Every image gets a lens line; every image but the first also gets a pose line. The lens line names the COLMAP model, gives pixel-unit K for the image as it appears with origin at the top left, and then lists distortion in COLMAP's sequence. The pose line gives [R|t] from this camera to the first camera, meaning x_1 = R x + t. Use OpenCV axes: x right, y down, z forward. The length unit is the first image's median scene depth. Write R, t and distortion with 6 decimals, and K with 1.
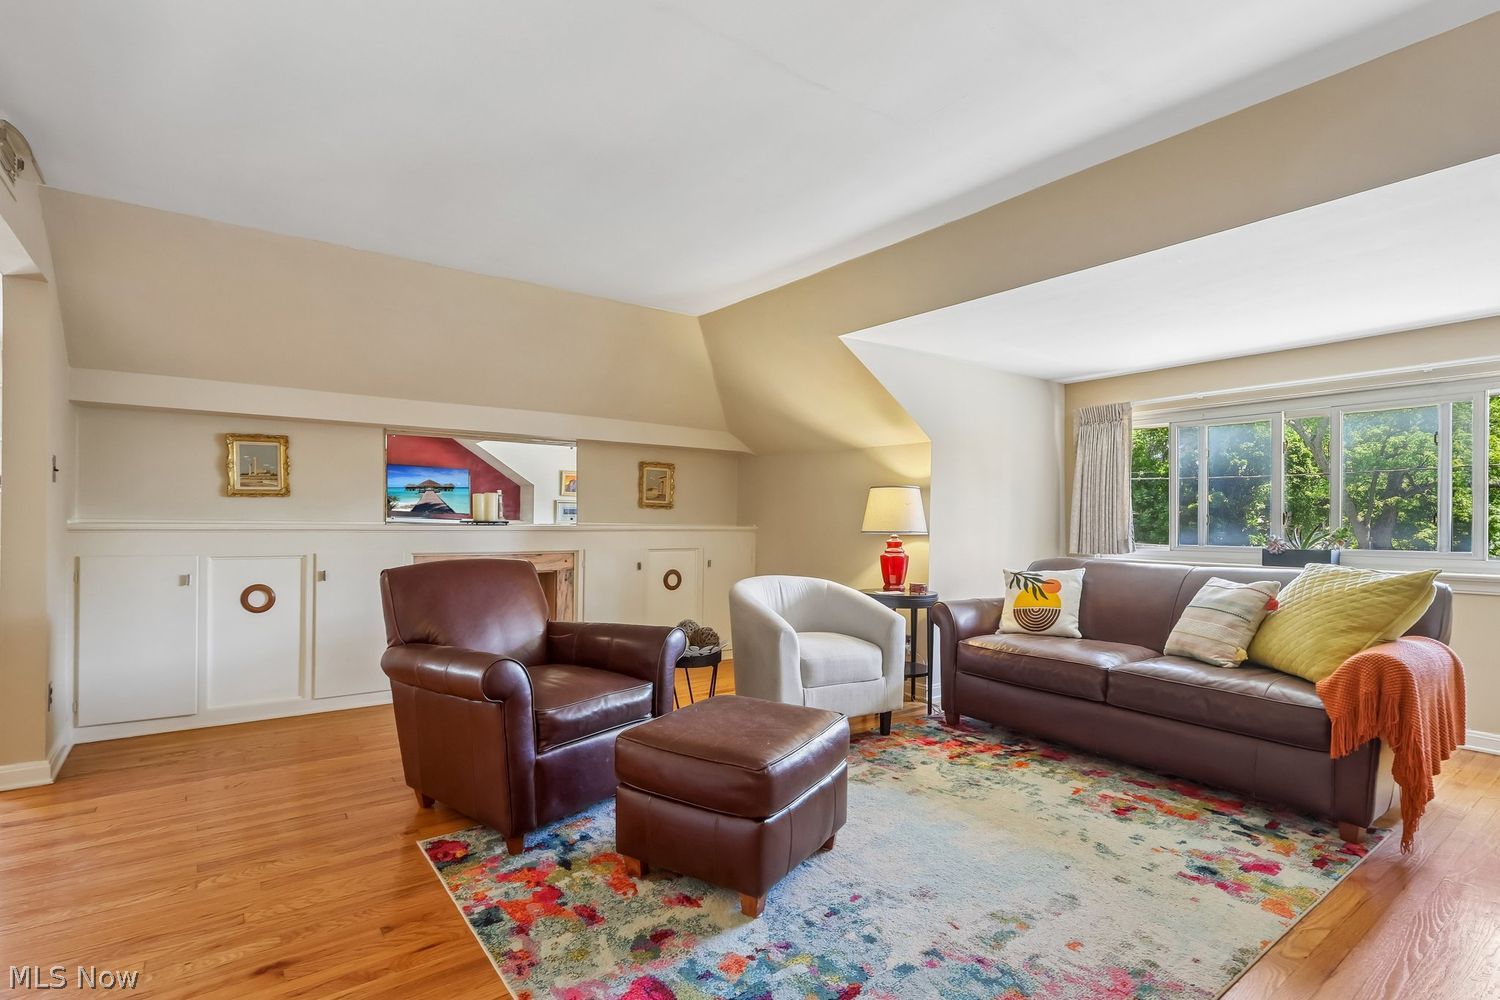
lens RADIAL K [[722.1, 0, 749.2], [0, 722.1, 507.8], [0, 0, 1]] dist [0.000979, 0.000193]
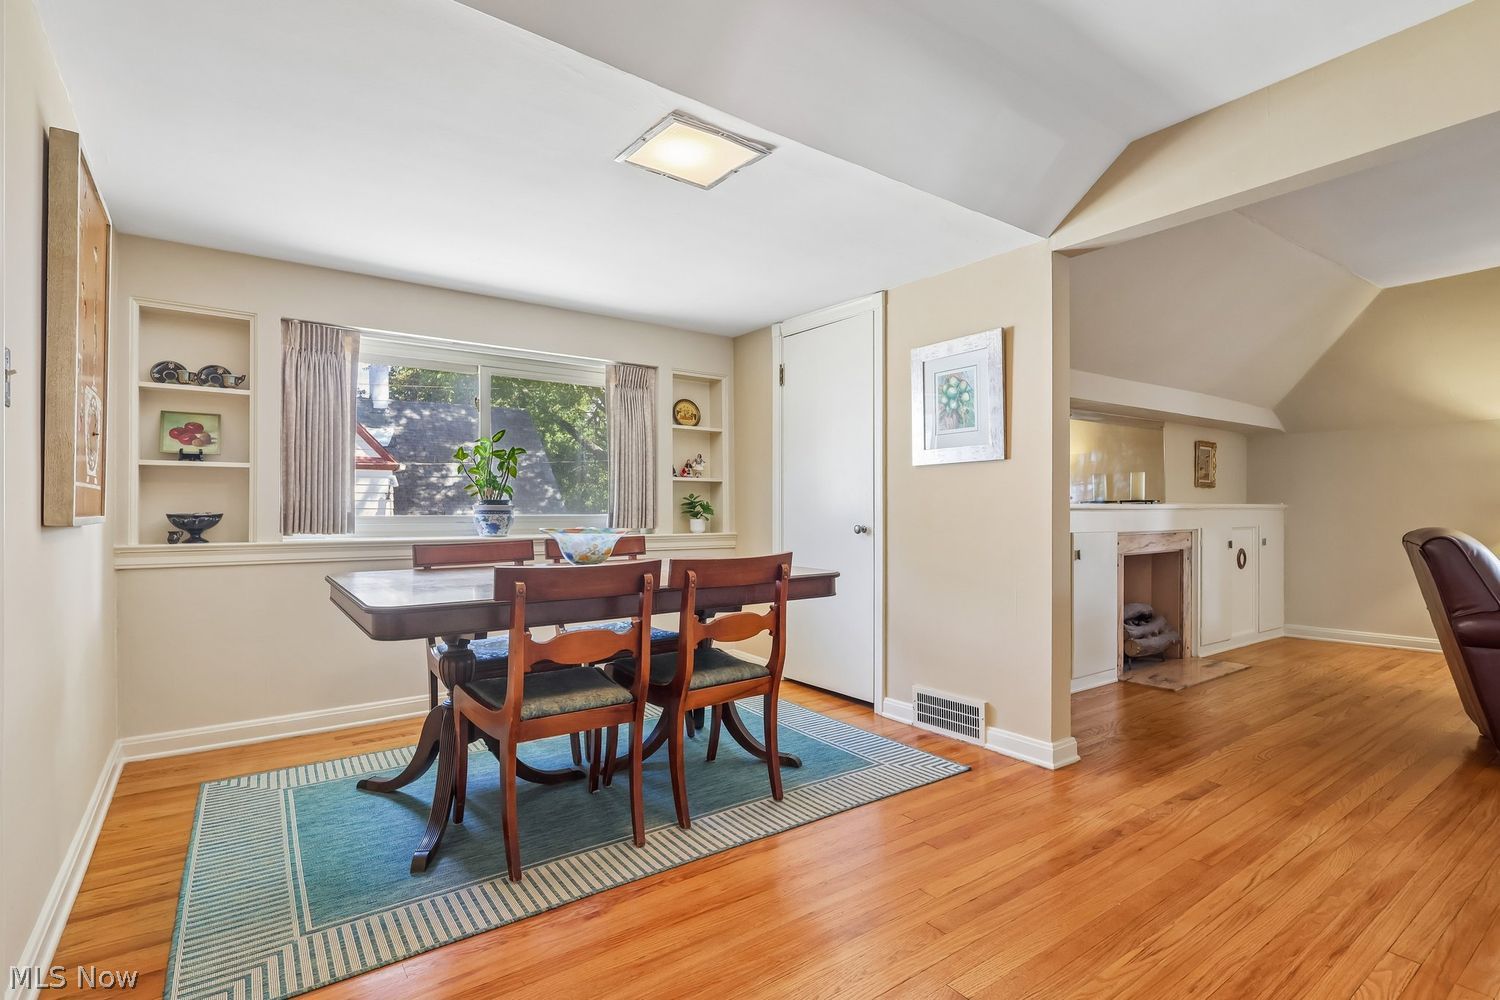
lens RADIAL K [[723.2, 0, 803.8], [0, 723.2, 500.5], [0, 0, 1]] dist [0.001218, 0.000233]
pose [[0.999509, -0.022295, 0.021995, -0.798693], [0.022495, 0.999707, -0.008888, 0.016791], [-0.021790, 0.009378, 0.999719, 0.016693]]
